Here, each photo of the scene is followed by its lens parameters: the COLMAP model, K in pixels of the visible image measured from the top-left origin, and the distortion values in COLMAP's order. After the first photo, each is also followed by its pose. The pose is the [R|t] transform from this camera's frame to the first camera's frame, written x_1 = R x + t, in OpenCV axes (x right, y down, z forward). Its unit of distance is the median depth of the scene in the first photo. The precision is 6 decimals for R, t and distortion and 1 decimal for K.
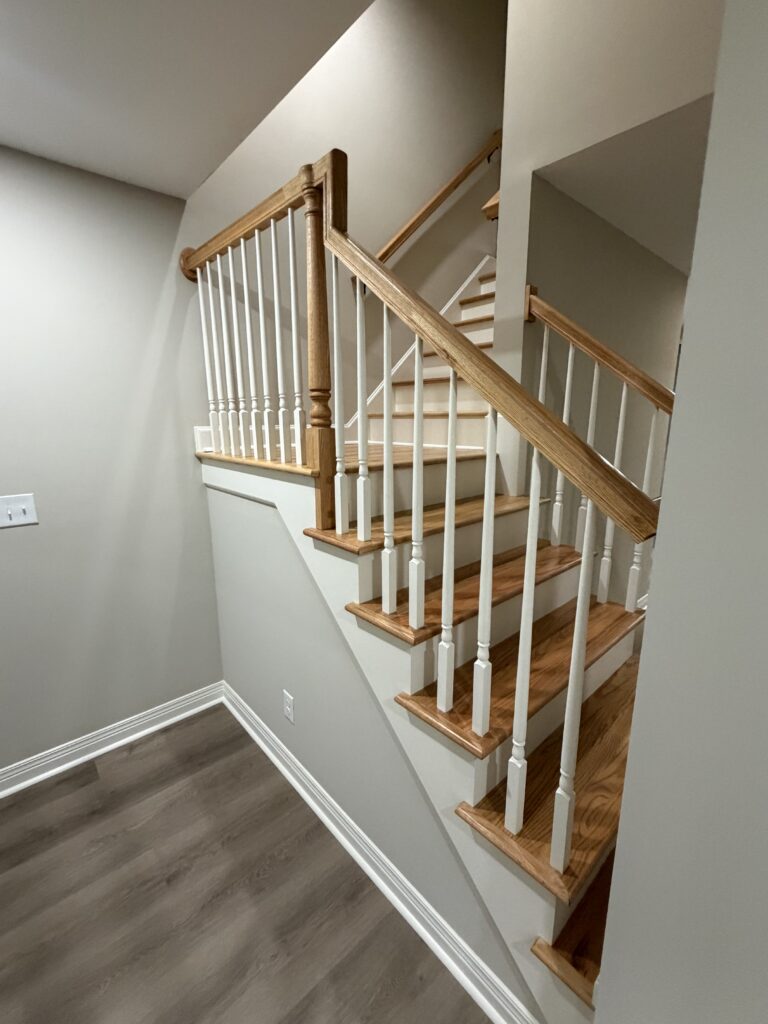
lens RADIAL K [[441.9, 0, 383.1], [0, 441.9, 511.2], [0, 0, 1]] dist [-0.000366, 0.000020]
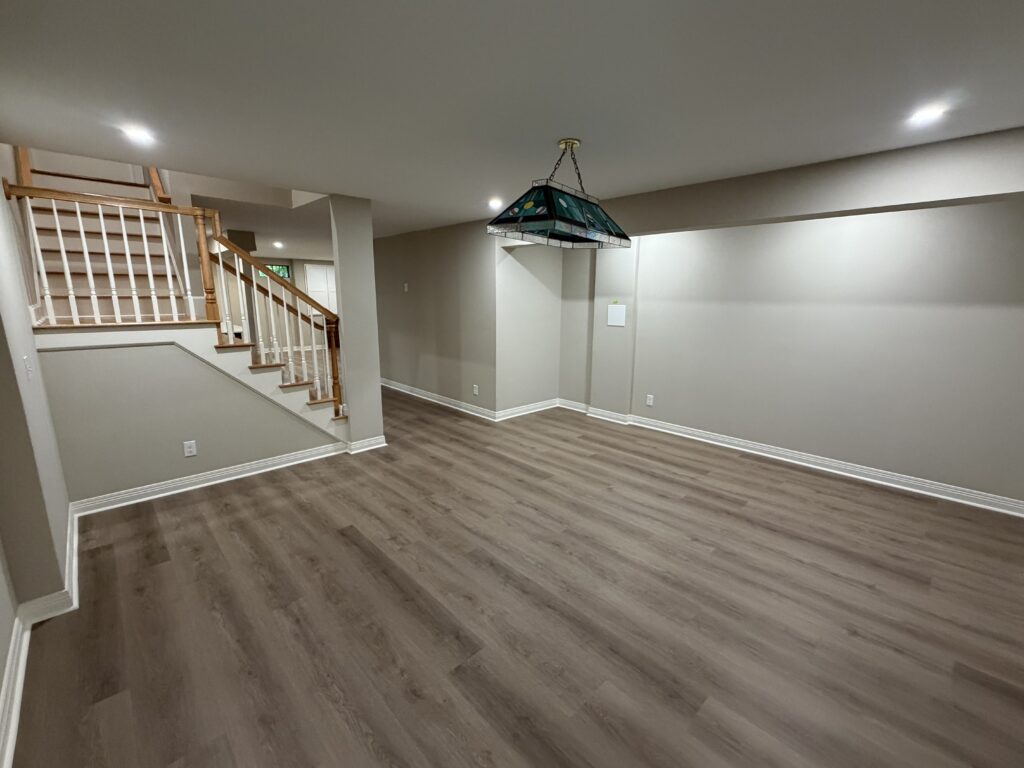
lens RADIAL K [[441.9, 0, 511.0], [0, 441.9, 384.9], [0, 0, 1]] dist [-0.000366, 0.000020]
pose [[-0.035672, -0.193819, 0.980389, -2.516198], [0.207152, 0.958272, 0.196984, 0.102838], [-0.977658, 0.210117, 0.005966, -0.529419]]
